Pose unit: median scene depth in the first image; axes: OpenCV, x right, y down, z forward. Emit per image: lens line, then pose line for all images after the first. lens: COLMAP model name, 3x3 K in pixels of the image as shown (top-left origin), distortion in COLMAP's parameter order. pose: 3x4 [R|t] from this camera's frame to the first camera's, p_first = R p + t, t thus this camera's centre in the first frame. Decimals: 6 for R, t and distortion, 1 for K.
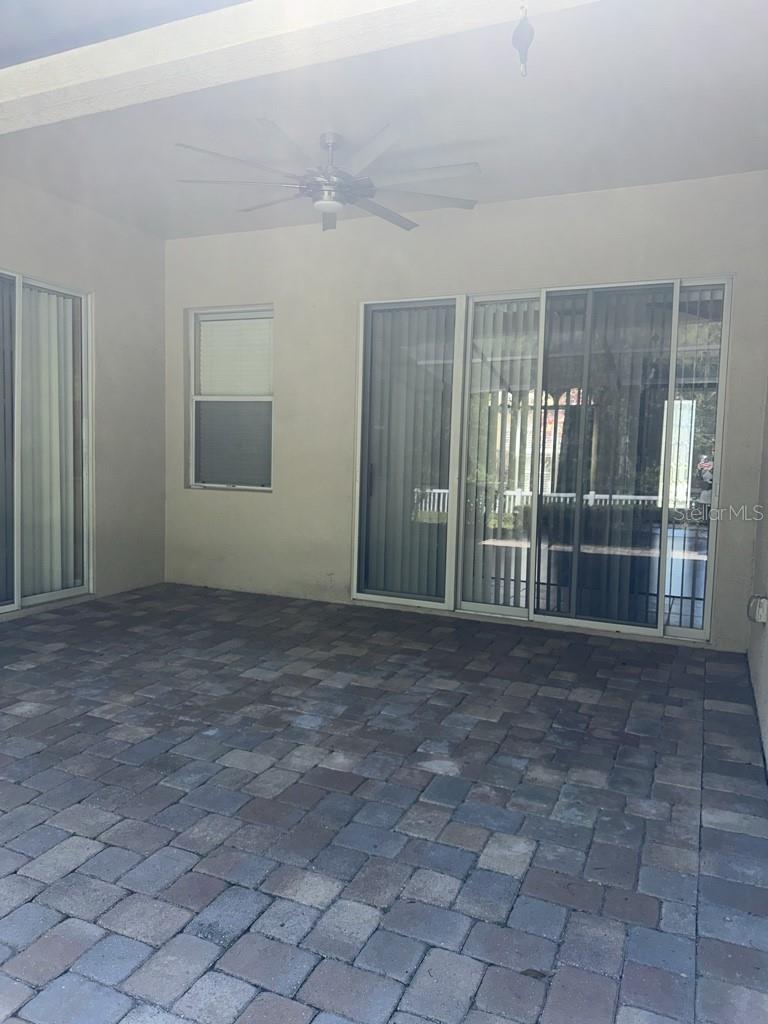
lens RADIAL K [[719.2, 0, 384.0], [0, 719.2, 512.0], [0, 0, 1]] dist [0.049642, -0.095457]
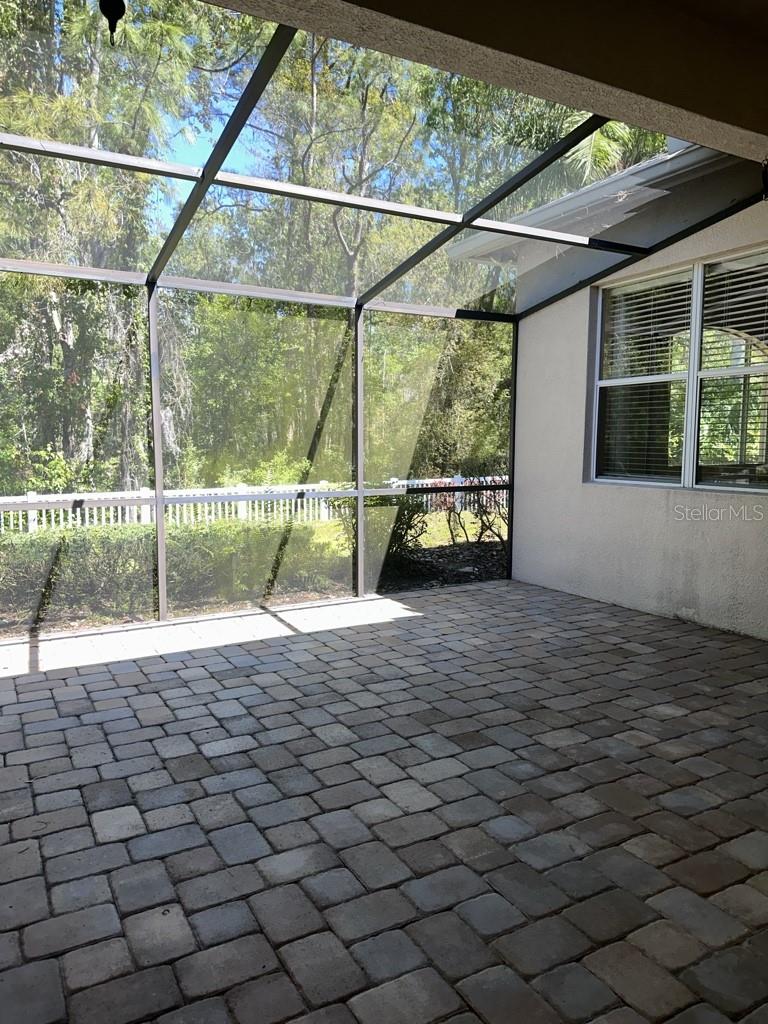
lens RADIAL K [[719.2, 0, 384.0], [0, 719.2, 512.0], [0, 0, 1]] dist [0.049642, -0.095457]
pose [[-0.593915, 0.063933, -0.801983, 0.517304], [-0.084094, 0.986444, 0.140914, -0.106224], [0.800120, 0.151133, -0.580488, 1.253108]]
